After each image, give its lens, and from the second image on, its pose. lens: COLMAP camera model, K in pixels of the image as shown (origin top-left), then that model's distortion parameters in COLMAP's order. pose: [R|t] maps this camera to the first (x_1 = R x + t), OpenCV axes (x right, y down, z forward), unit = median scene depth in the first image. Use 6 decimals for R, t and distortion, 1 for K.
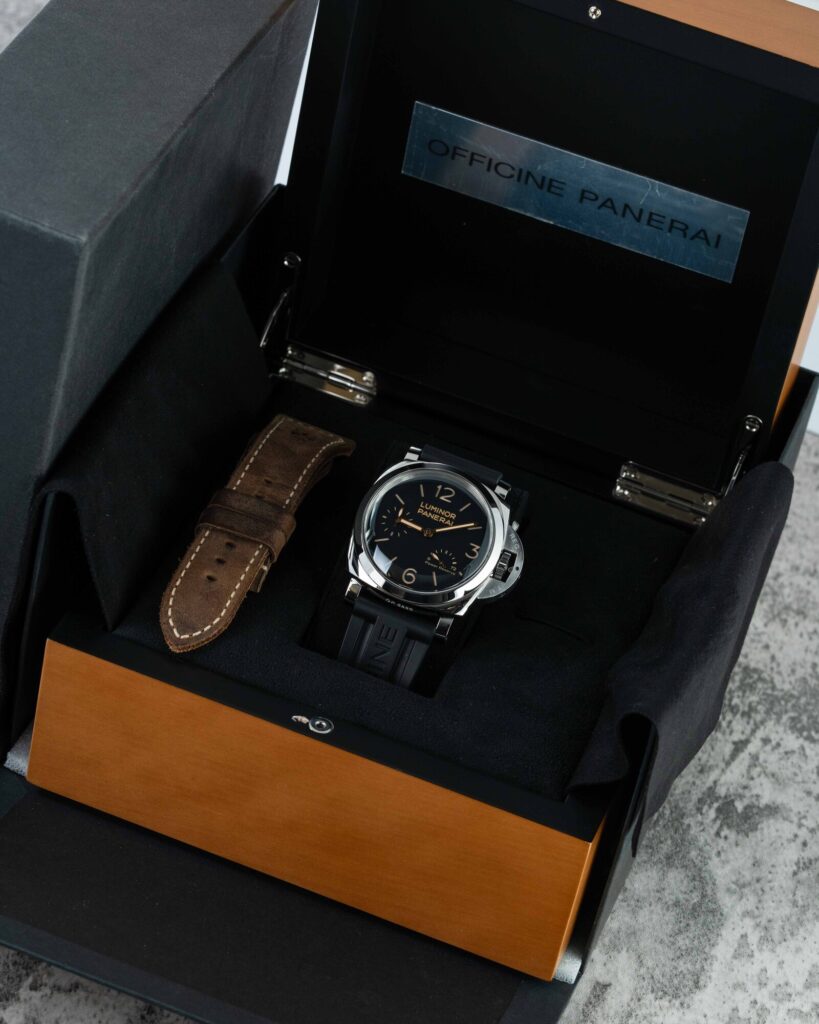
lens RADIAL K [[4340.3, 0, 409.5], [0, 4340.3, 512.0], [0, 0, 1]] dist [0.116886, 1.672192]
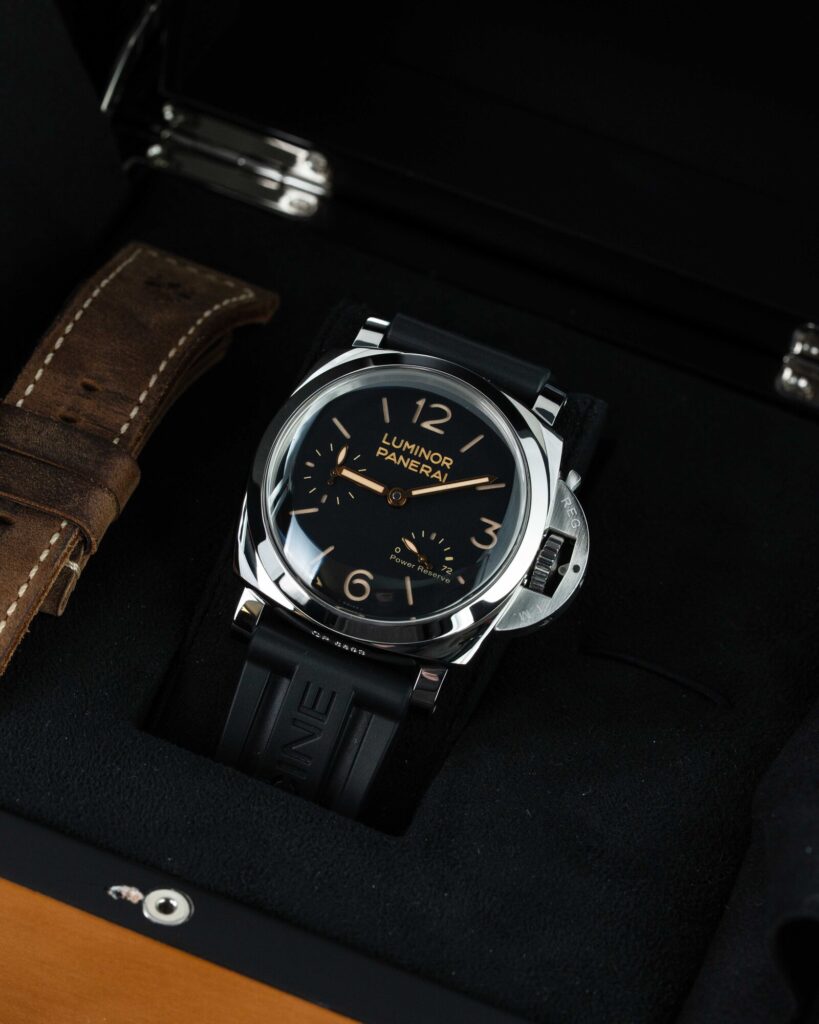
lens RADIAL K [[4340.3, 0, 409.5], [0, 4340.3, 512.0], [0, 0, 1]] dist [0.116886, 1.672192]
pose [[0.998651, -0.003234, -0.051823, 0.031514], [0.007434, 0.996681, 0.081061, -0.033796], [0.051389, -0.081337, 0.995361, 0.503144]]
